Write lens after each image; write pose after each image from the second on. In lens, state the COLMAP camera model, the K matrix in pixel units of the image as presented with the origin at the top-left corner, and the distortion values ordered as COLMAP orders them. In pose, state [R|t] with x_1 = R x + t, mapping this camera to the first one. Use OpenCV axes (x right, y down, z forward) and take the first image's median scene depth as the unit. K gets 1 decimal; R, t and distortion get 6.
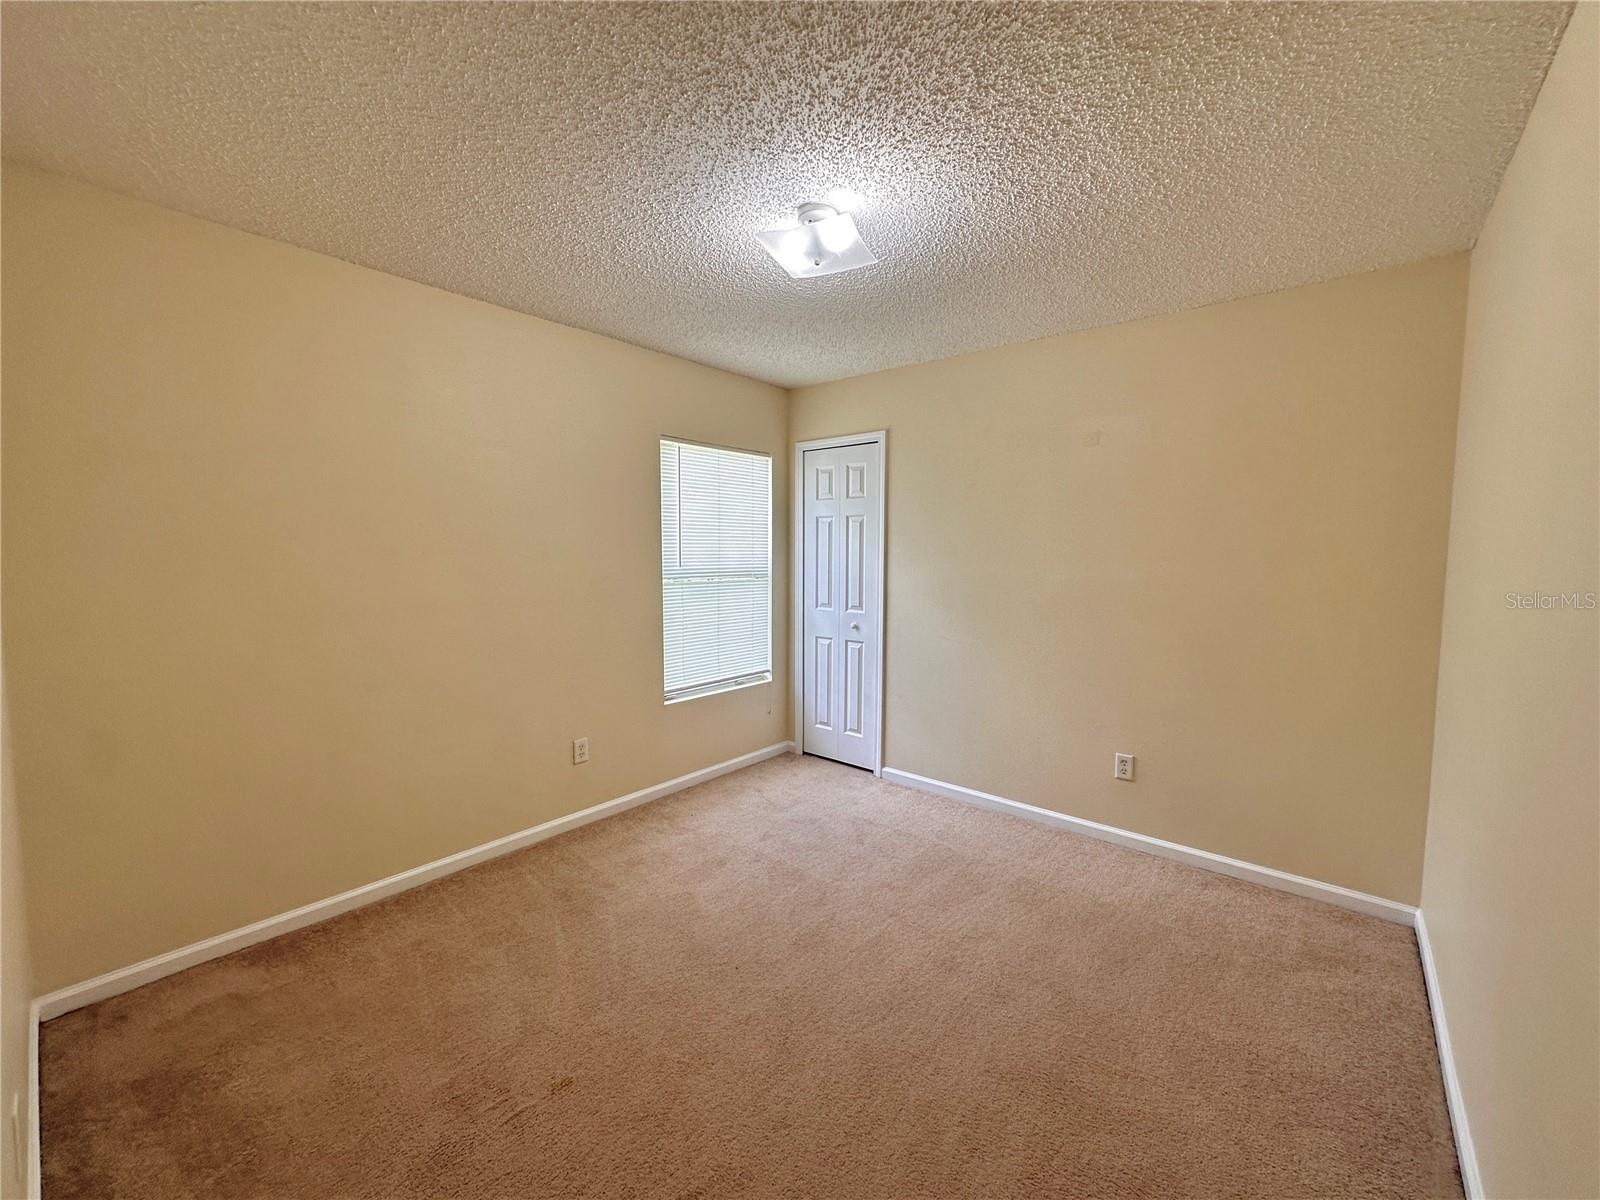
lens RADIAL K [[641.2, 0, 800.0], [0, 641.2, 600.0], [0, 0, 1]] dist [0.007595, -0.000234]
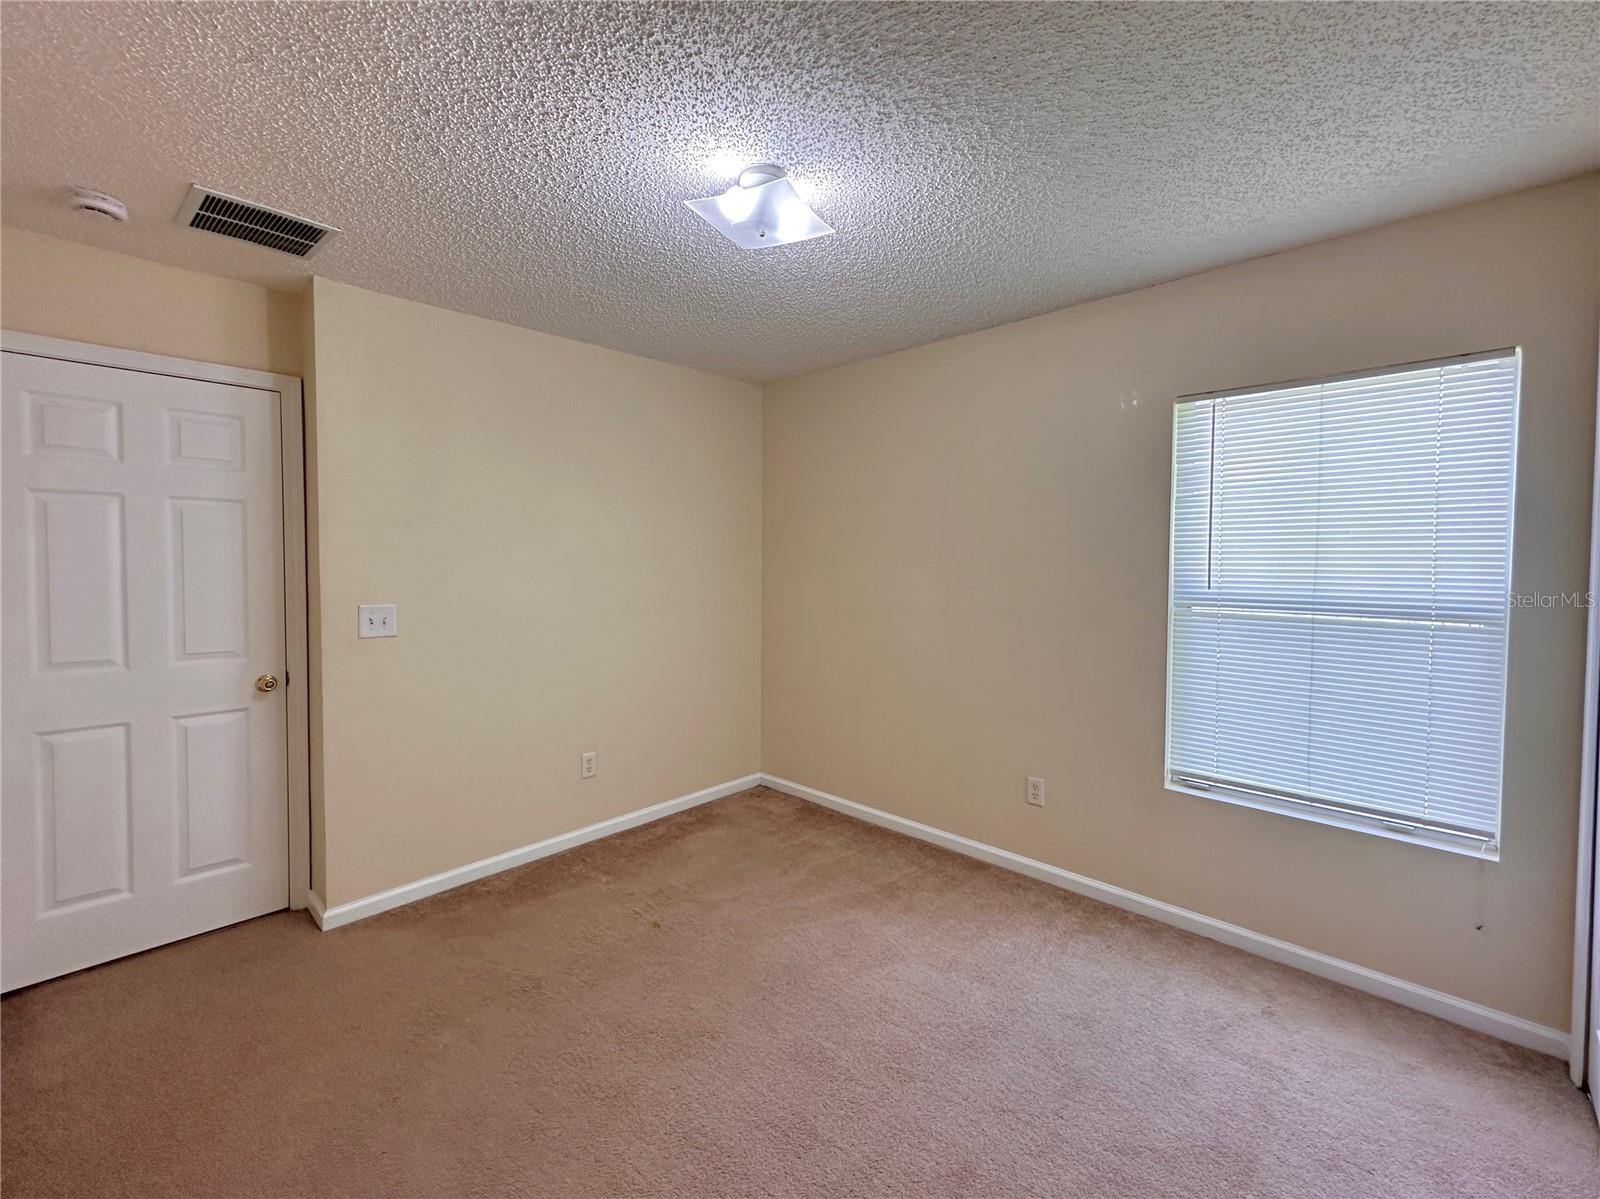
lens RADIAL K [[660.5, 0, 794.3], [0, 660.5, 581.5], [0, 0, 1]] dist [0.009784, -0.000768]
pose [[-0.054074, 0.025193, -0.998219, 0.549680], [-0.084540, 0.995977, 0.029716, -0.047006], [0.994952, 0.085996, -0.051726, 0.669769]]
